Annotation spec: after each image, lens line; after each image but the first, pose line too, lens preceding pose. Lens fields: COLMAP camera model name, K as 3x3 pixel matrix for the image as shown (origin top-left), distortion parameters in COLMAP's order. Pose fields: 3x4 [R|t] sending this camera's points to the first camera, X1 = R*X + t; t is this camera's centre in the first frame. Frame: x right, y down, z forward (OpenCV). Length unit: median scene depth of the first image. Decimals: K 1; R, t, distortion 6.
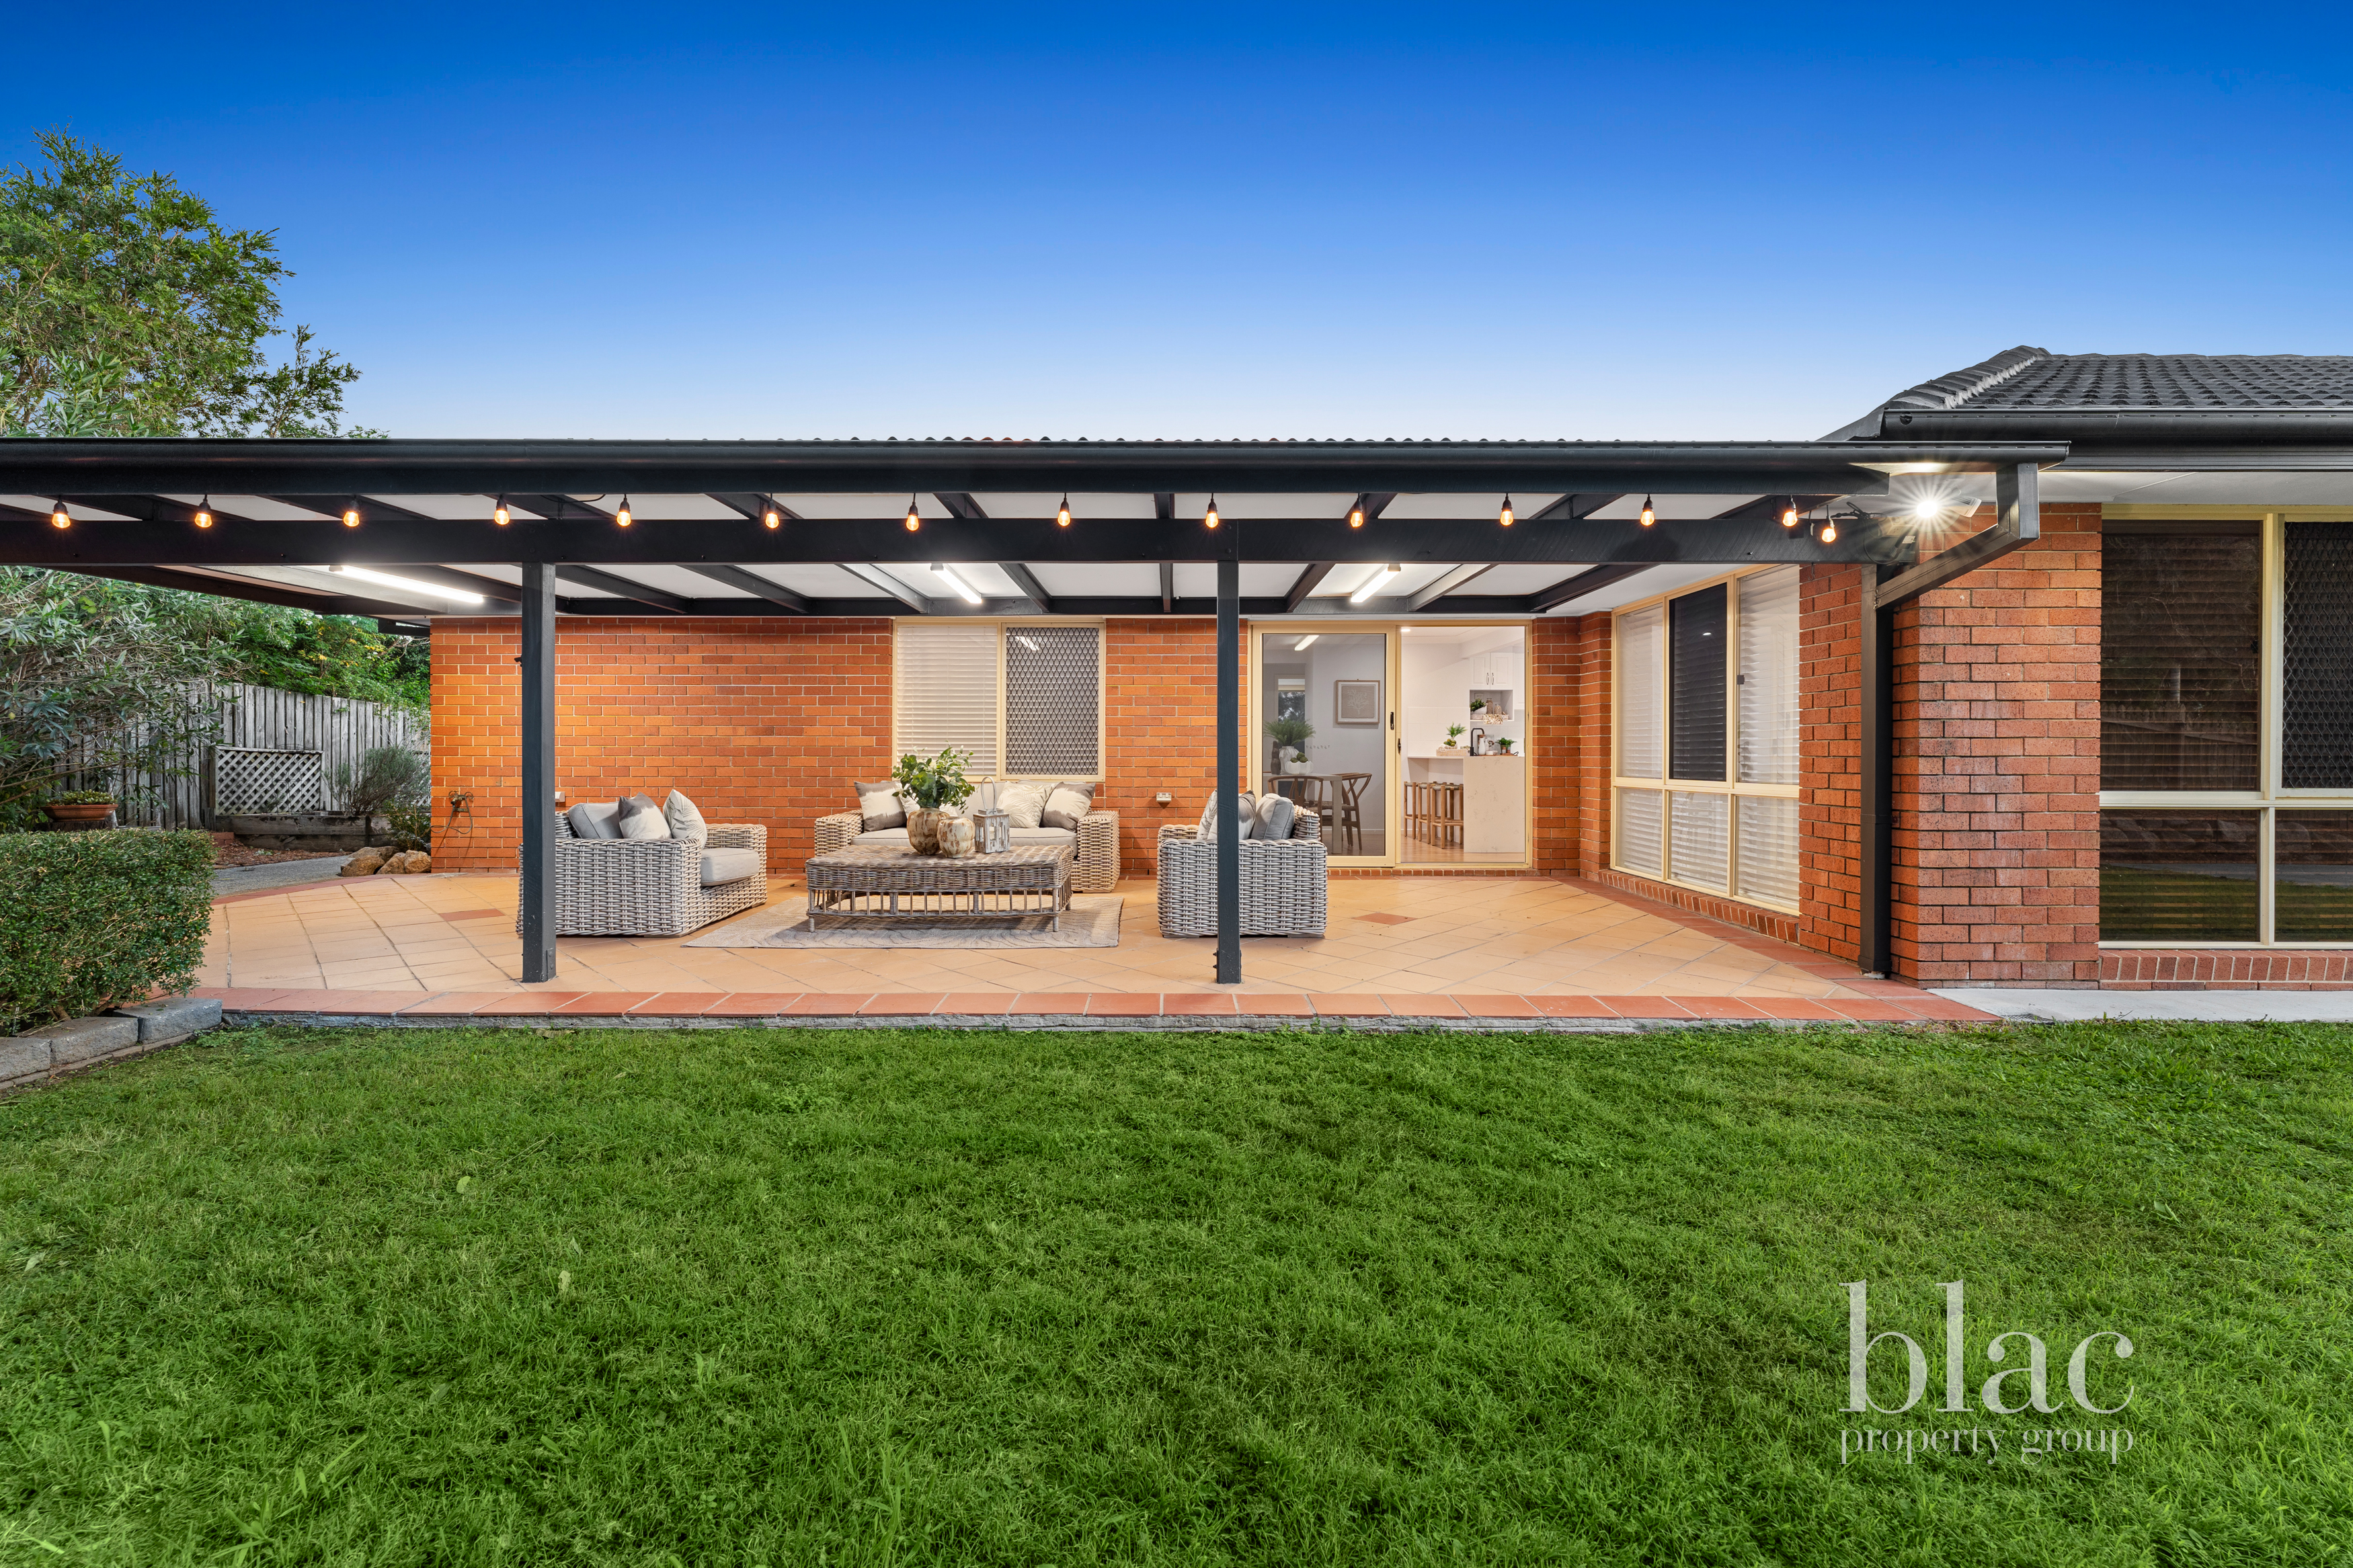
lens RADIAL K [[935.8, 0, 1162.3], [0, 935.8, 776.1], [0, 0, 1]] dist [-0.000470, 0.000315]
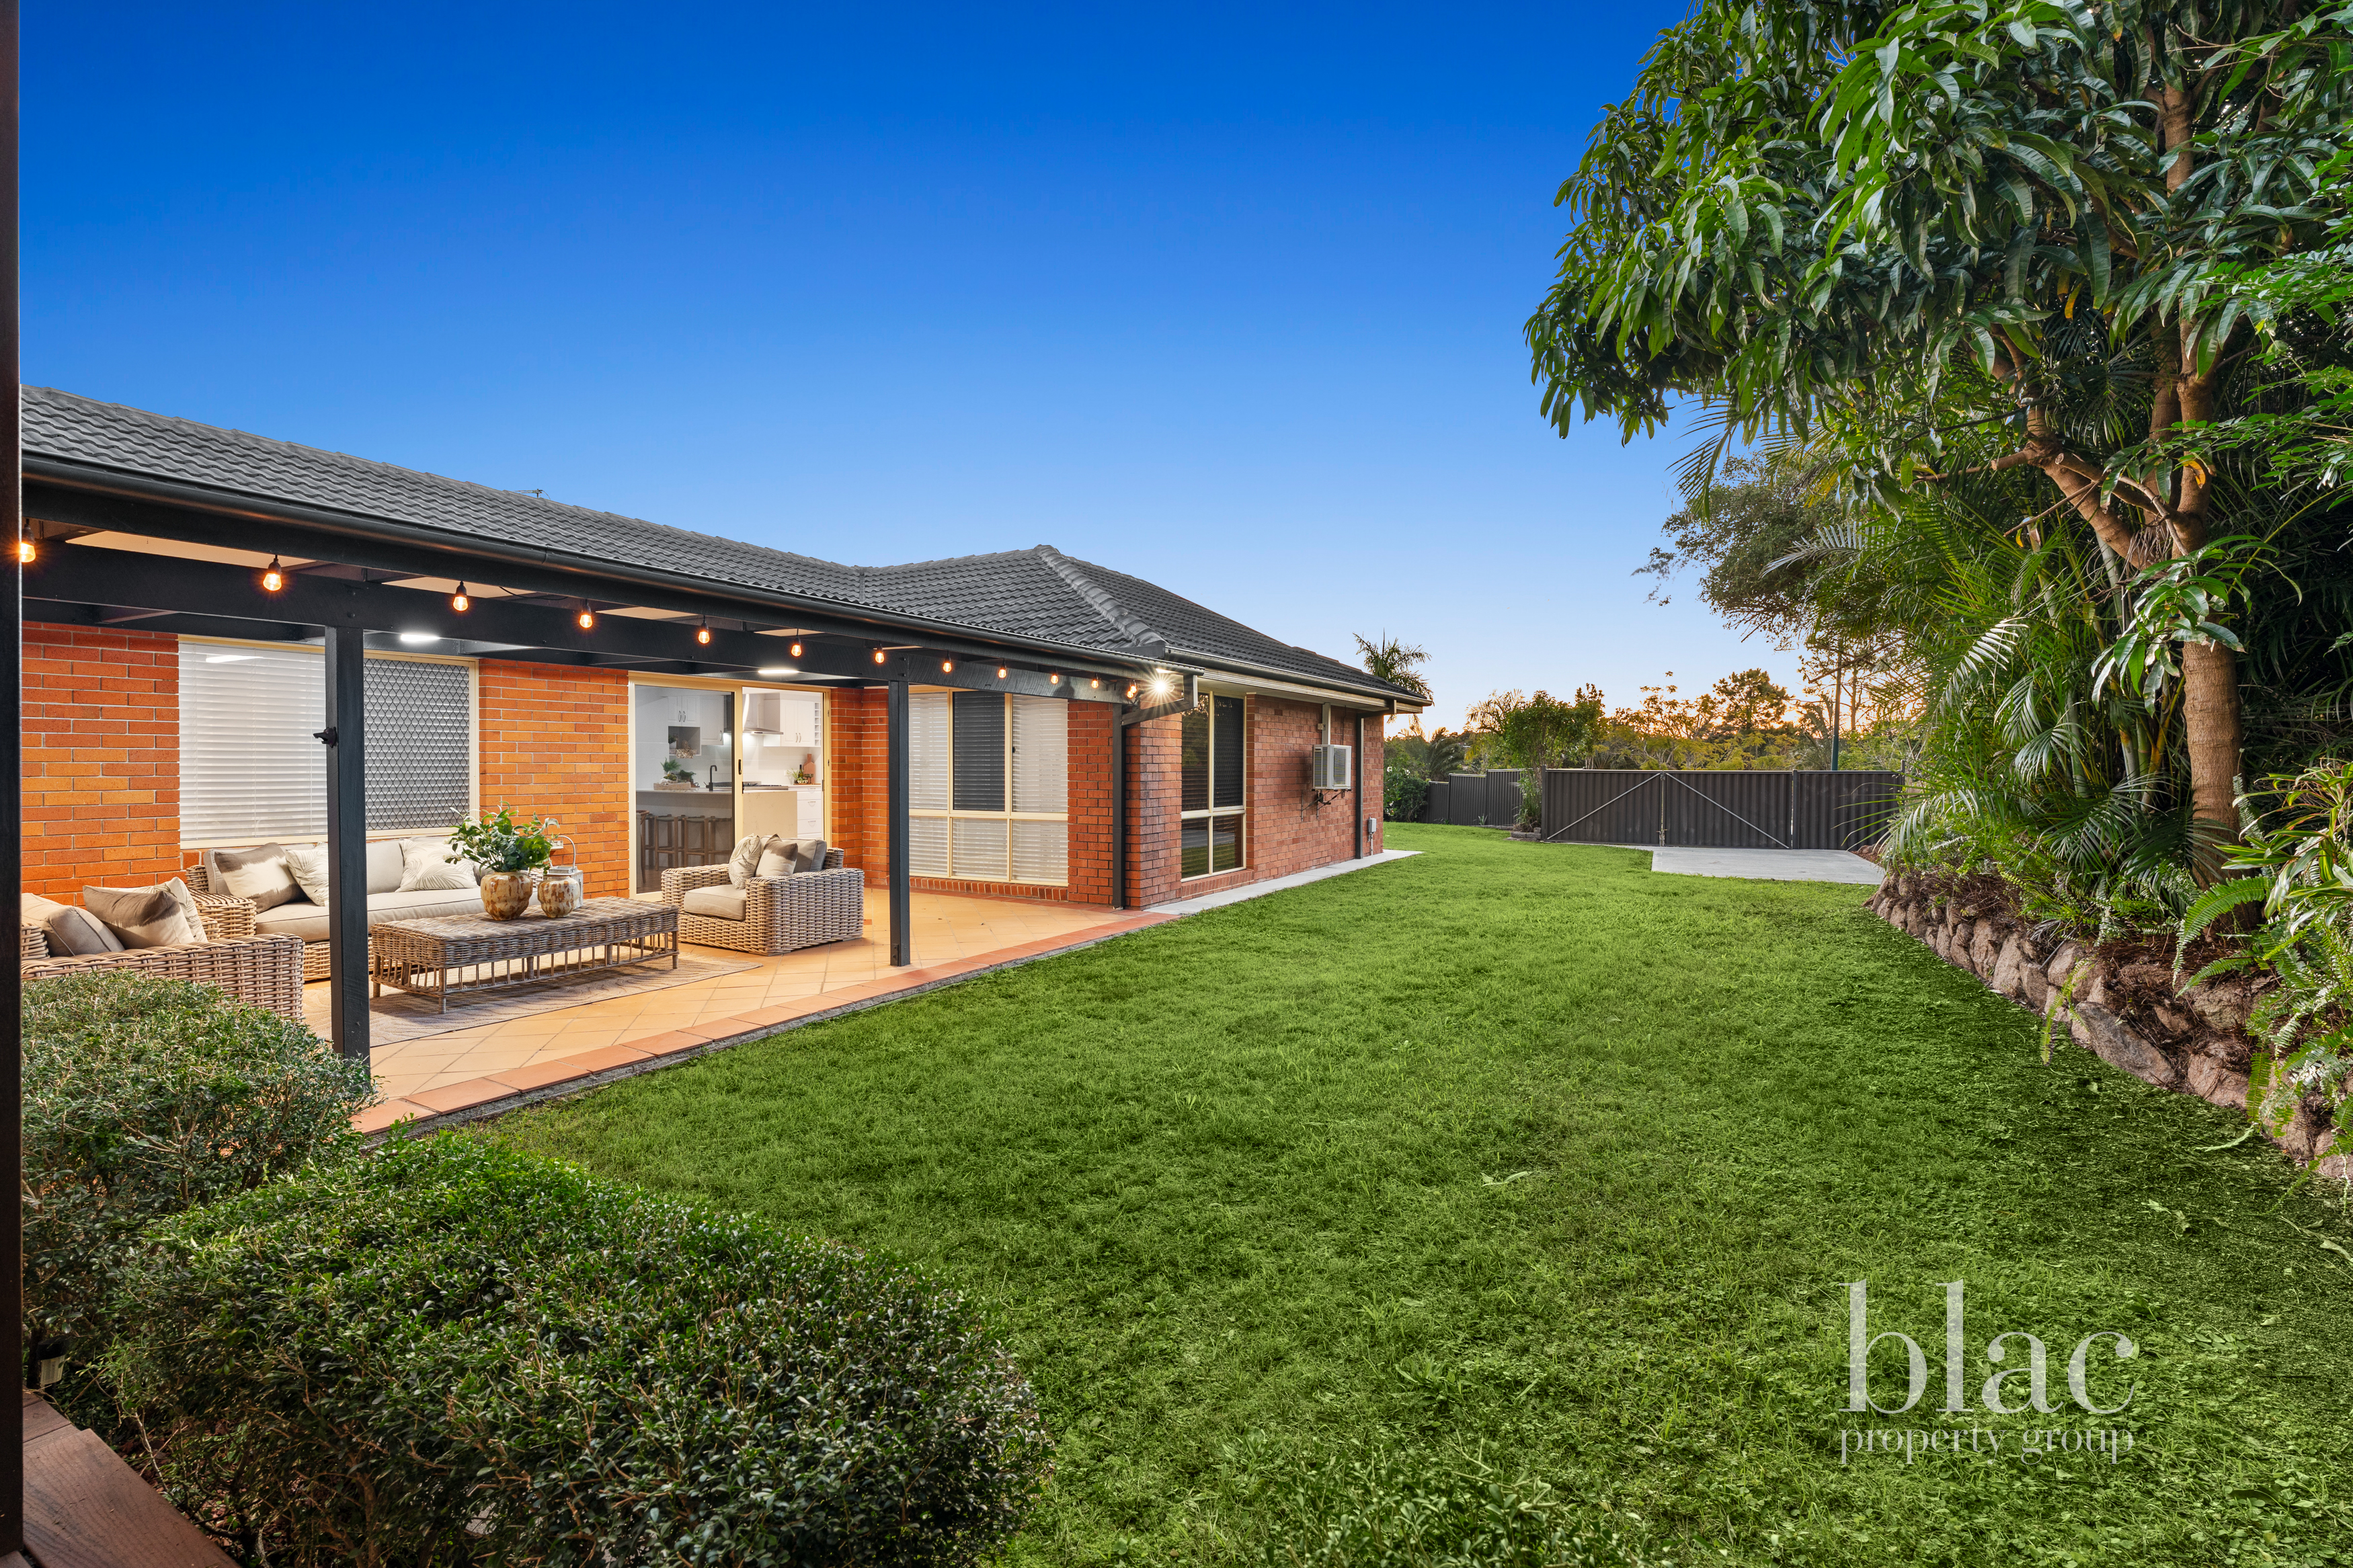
lens RADIAL K [[1015.2, 0, 1189.9], [0, 1015.2, 771.6], [0, 0, 1]] dist [0.003050, 0.000098]
pose [[0.472236, -0.004678, 0.881460, -0.728633], [0.018658, 0.999815, -0.004690, -0.044654], [-0.881274, 0.018661, 0.472236, -0.107448]]
